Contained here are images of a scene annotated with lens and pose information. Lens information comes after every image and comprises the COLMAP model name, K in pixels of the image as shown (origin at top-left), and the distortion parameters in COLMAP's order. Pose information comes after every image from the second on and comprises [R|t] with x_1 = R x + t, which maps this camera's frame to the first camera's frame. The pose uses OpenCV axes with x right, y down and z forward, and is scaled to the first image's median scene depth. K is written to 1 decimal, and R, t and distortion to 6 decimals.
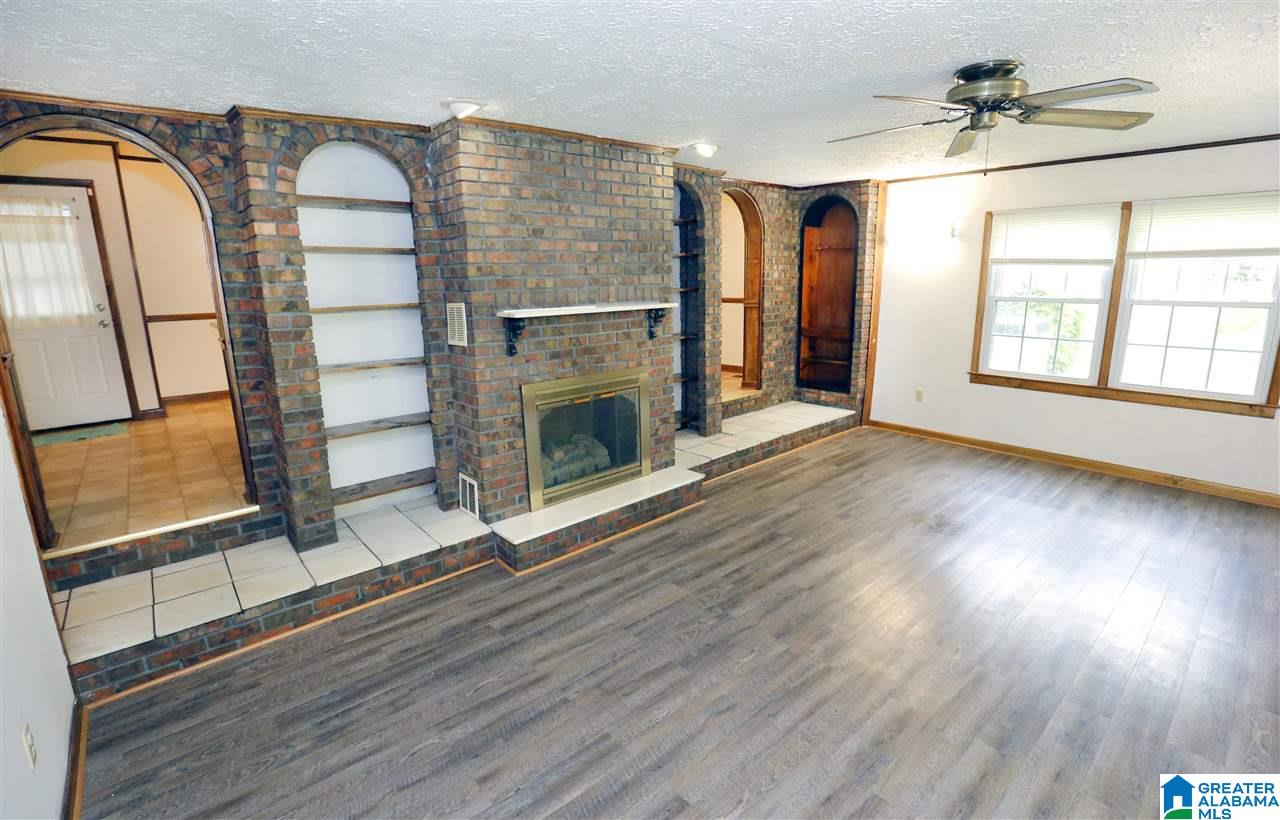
lens RADIAL K [[582.9, 0, 639.2], [0, 582.9, 400.7], [0, 0, 1]] dist [-0.031556, 0.000037]
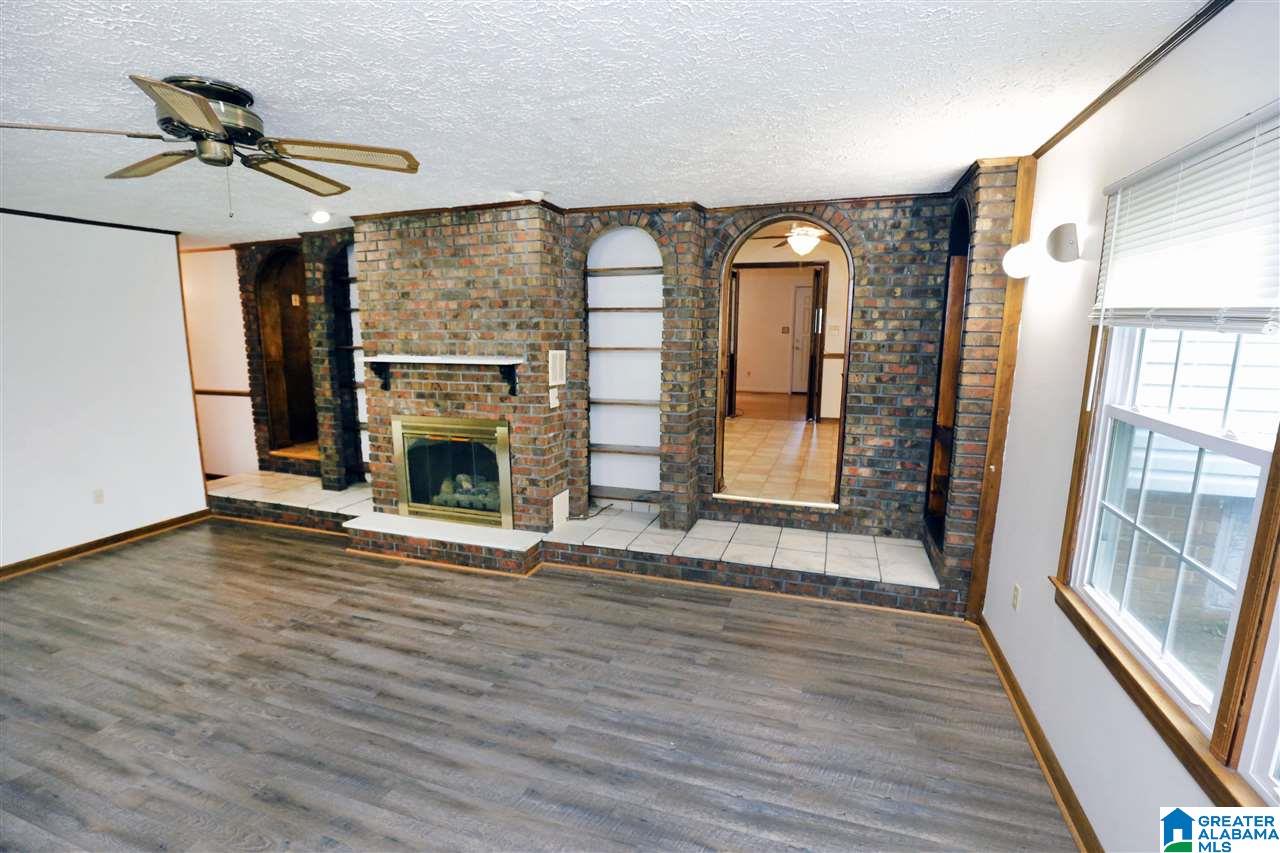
lens RADIAL K [[583.3, 0, 636.7], [0, 583.3, 432.4], [0, 0, 1]] dist [-0.036258, 0.006949]
pose [[0.504811, 0.173340, -0.845647, 0.944763], [-0.194200, 0.977324, 0.084403, -0.163158], [0.841102, 0.121618, 0.527026, 0.641009]]
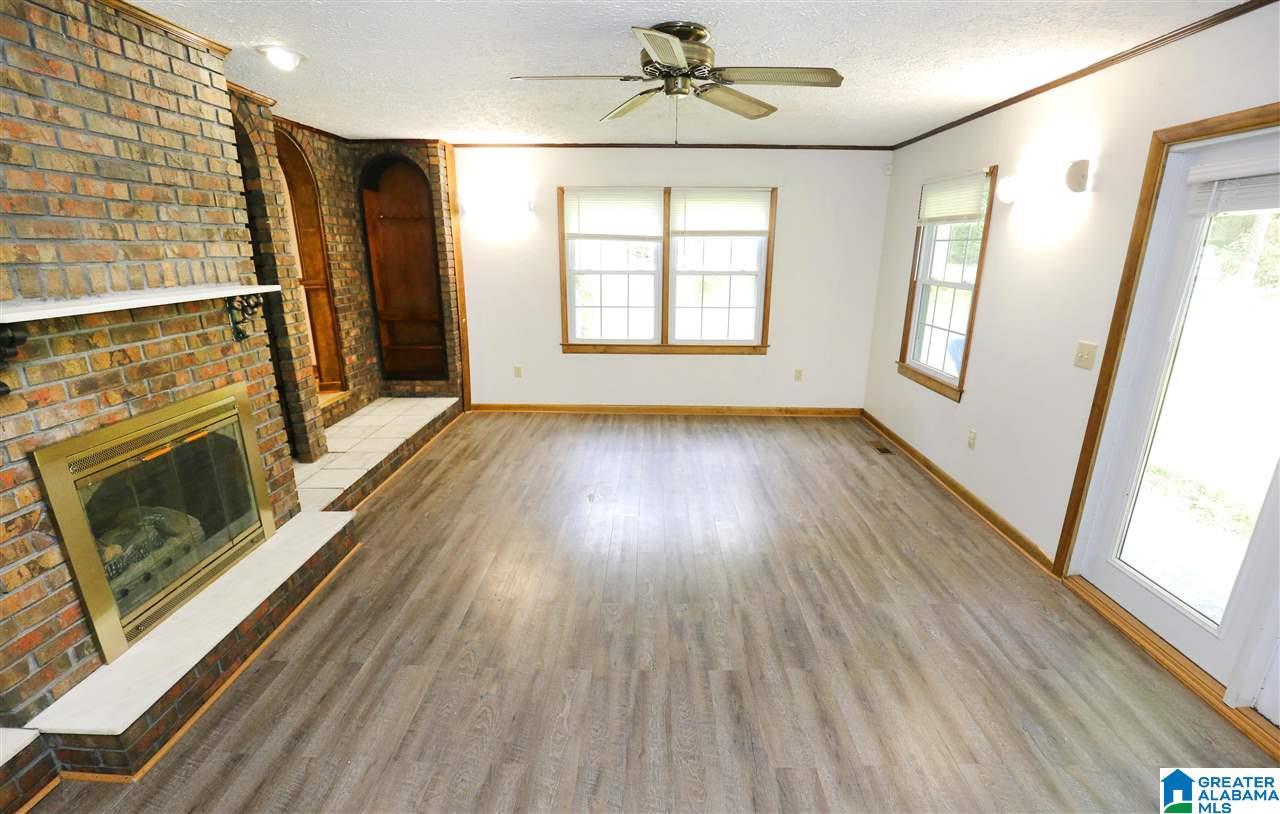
lens RADIAL K [[585.2, 0, 635.8], [0, 585.2, 433.3], [0, 0, 1]] dist [-0.042700, 0.010149]
pose [[0.676274, -0.203874, 0.707876, -0.155898], [0.140748, 0.978997, 0.147494, -0.033902], [-0.723079, -0.000114, 0.690765, 0.206580]]
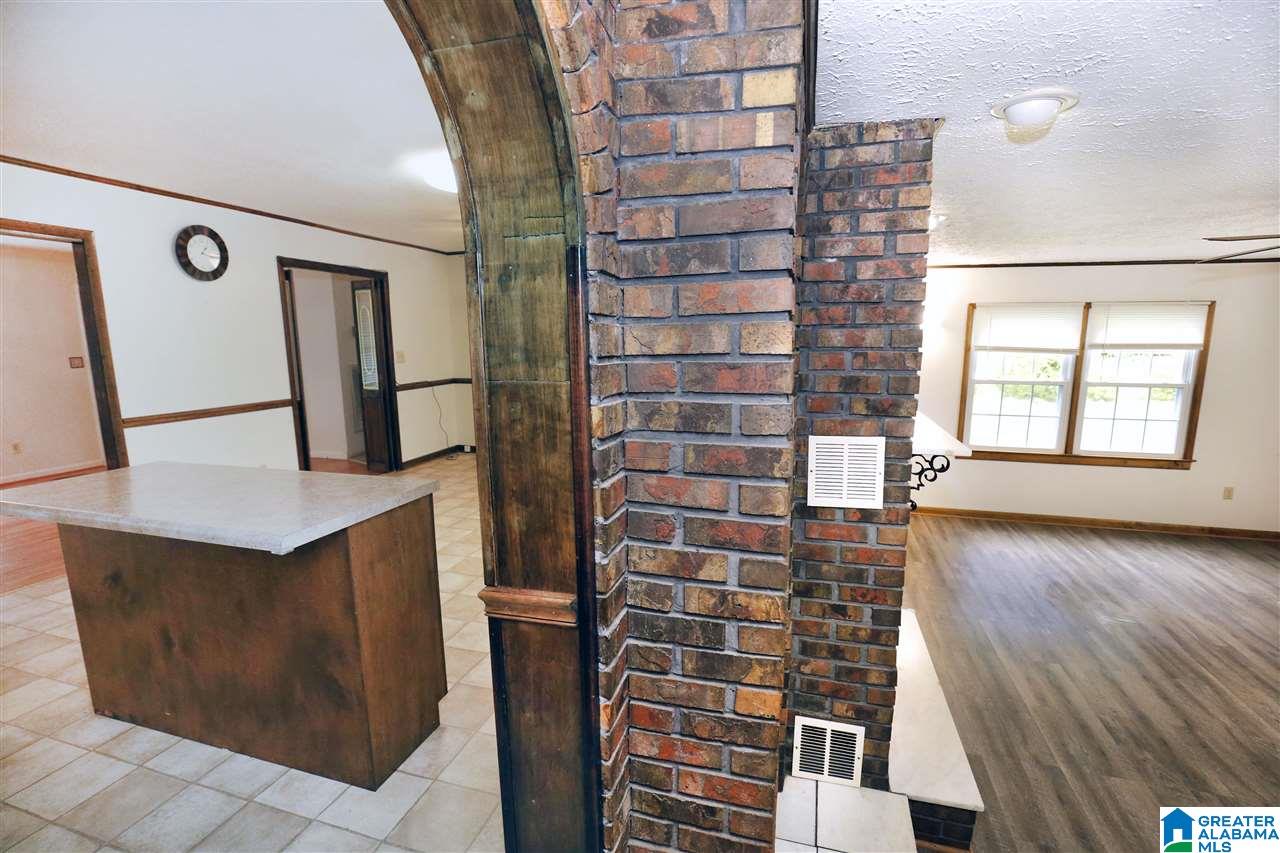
lens RADIAL K [[577.4, 0, 639.1], [0, 577.4, 443.2], [0, 0, 1]] dist [-0.035849, 0.000403]
pose [[0.847151, -0.079745, 0.525334, -0.617272], [0.102418, 0.994640, -0.014175, -0.134114], [-0.521388, 0.065812, 0.850778, 0.501580]]
